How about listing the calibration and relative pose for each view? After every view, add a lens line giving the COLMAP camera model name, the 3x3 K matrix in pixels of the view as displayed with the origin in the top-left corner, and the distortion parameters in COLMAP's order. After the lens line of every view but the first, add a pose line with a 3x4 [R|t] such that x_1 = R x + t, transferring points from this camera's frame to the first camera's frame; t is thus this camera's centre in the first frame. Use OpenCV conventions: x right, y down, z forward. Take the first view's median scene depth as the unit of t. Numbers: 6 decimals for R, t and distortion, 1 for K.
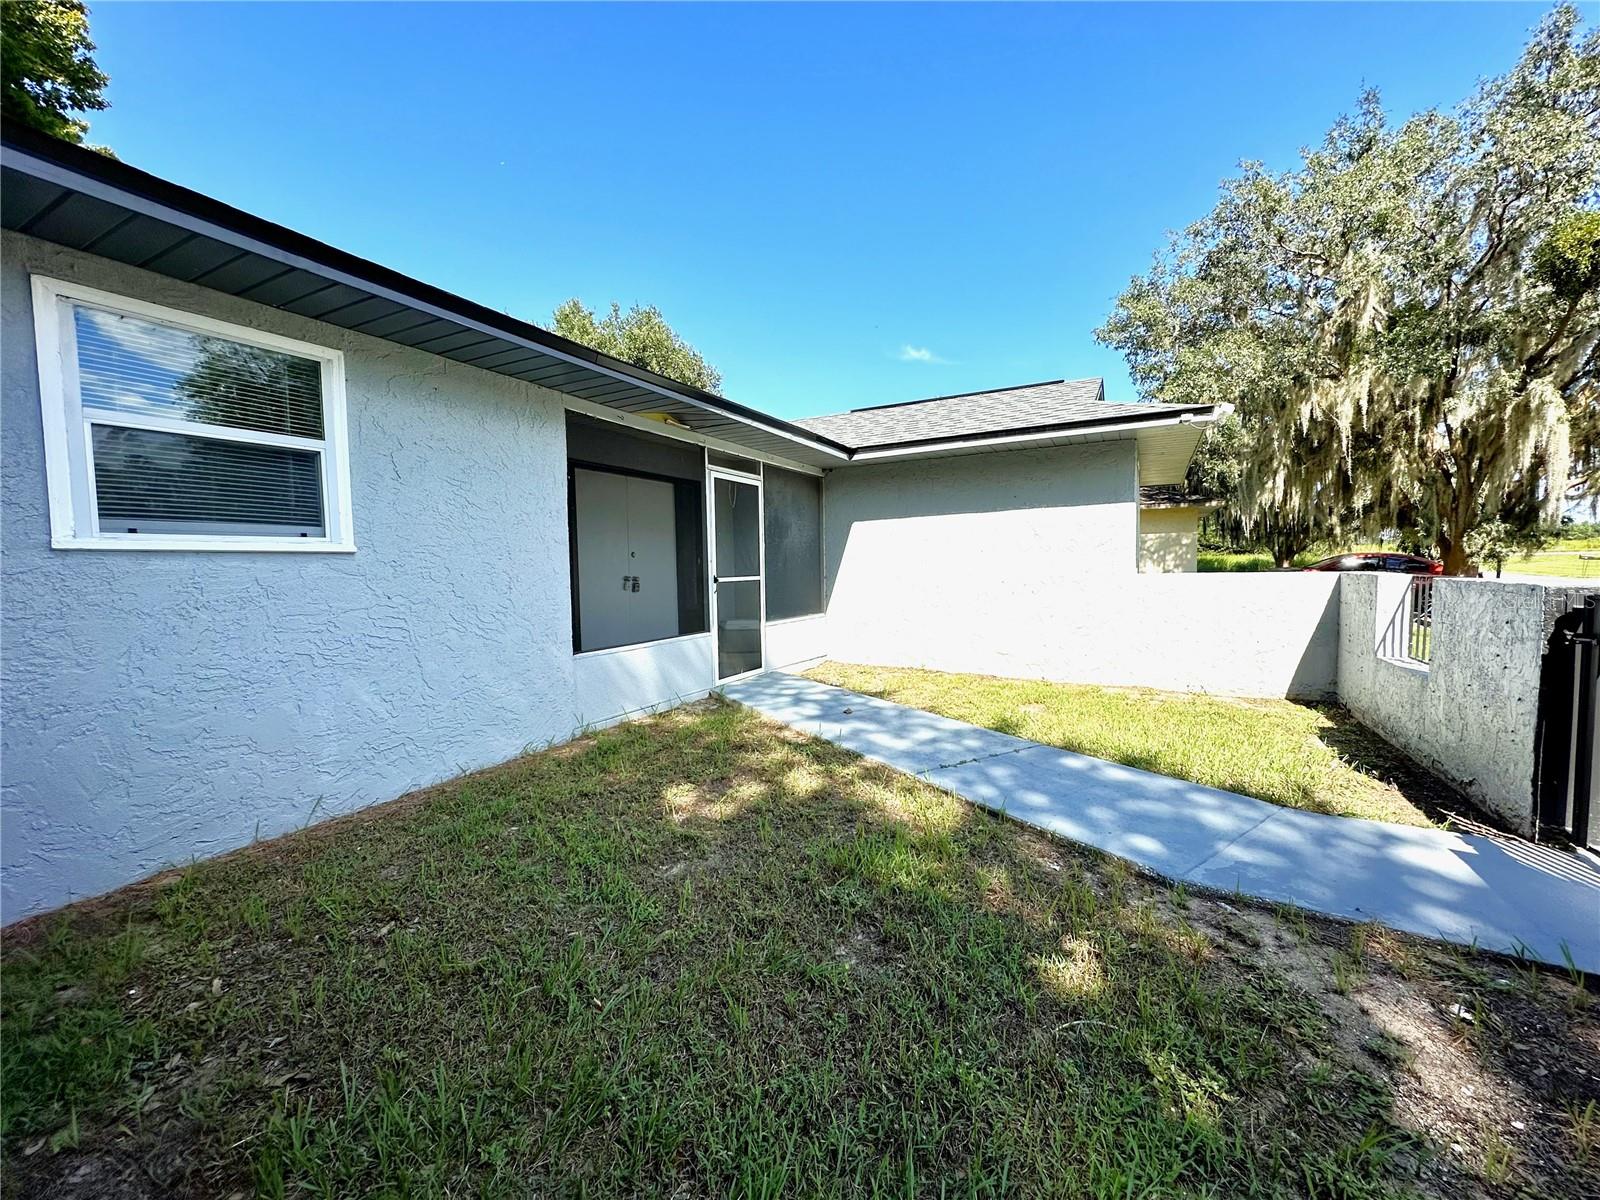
lens RADIAL K [[643.4, 0, 800.0], [0, 643.4, 592.4], [0, 0, 1]] dist [-0.003802, 0.000733]
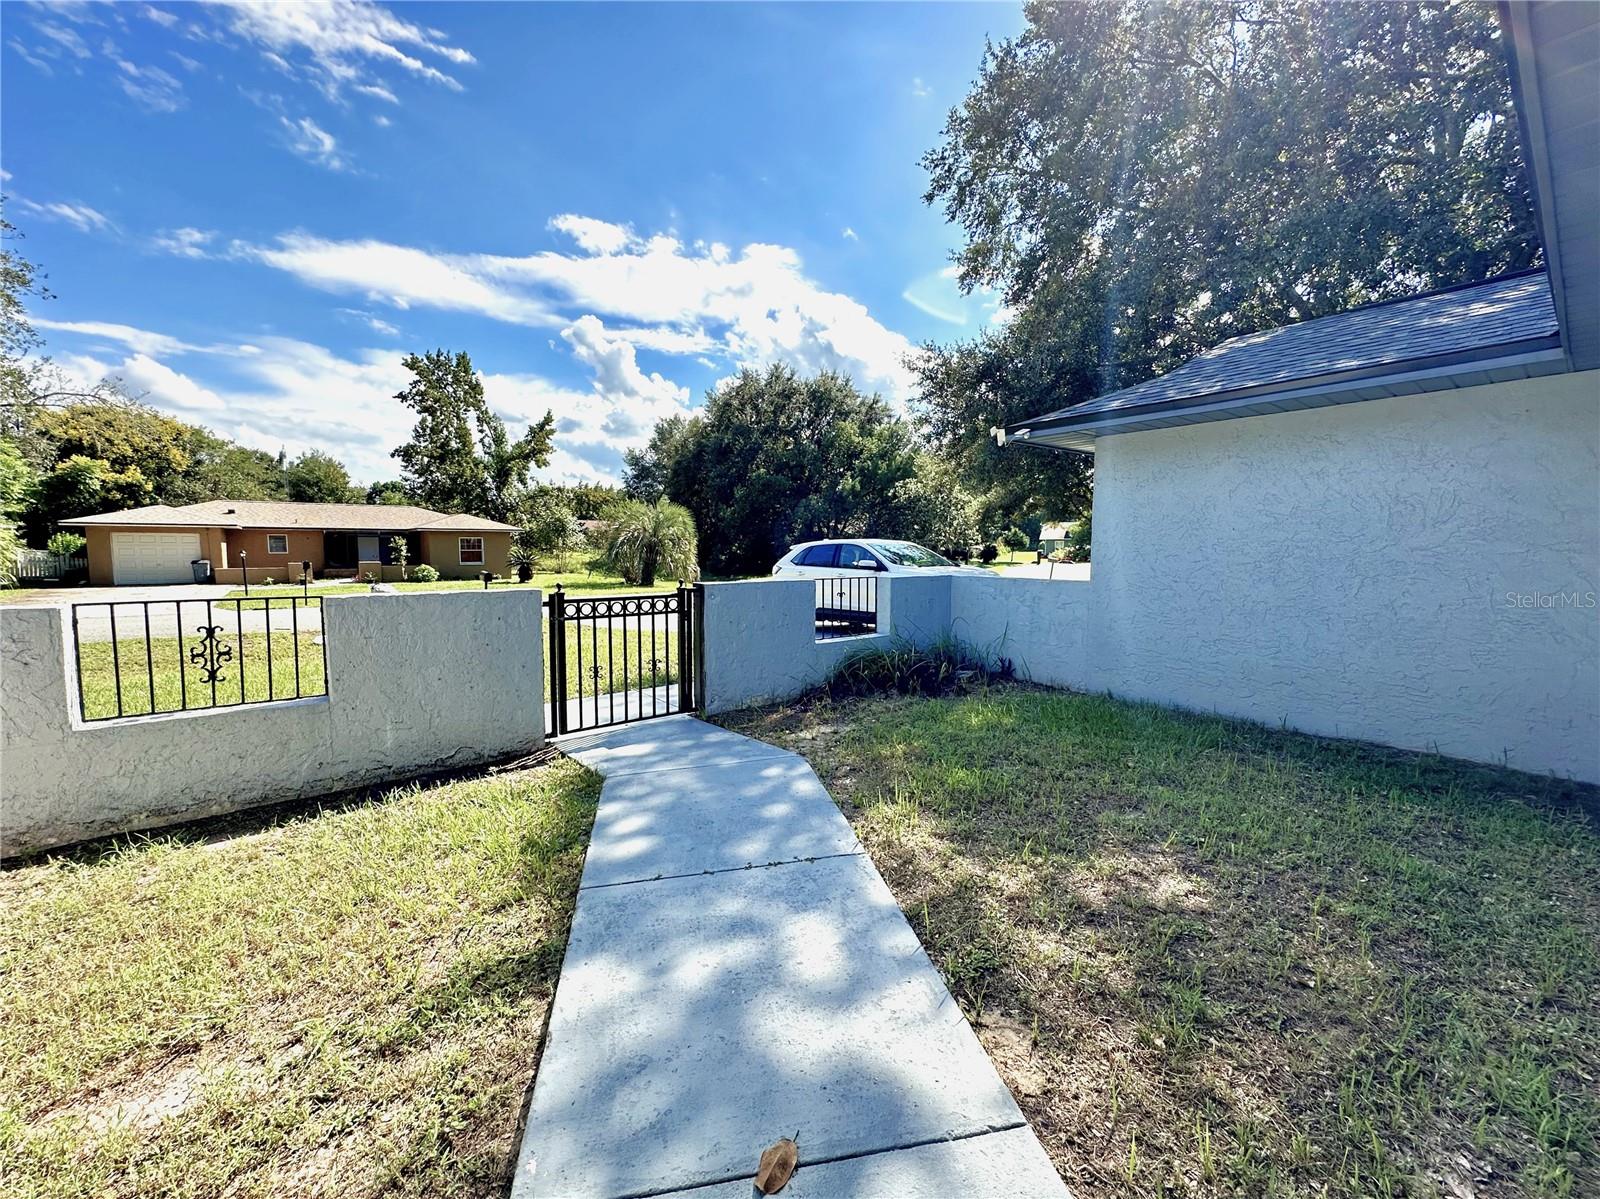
lens RADIAL K [[643.4, 0, 801.4], [0, 643.4, 596.4], [0, 0, 1]] dist [-0.003802, 0.000733]
pose [[-0.924248, -0.019152, 0.381311, -0.040944], [0.024647, 0.993665, 0.109651, -0.100791], [-0.380996, 0.110743, -0.917921, 1.457182]]
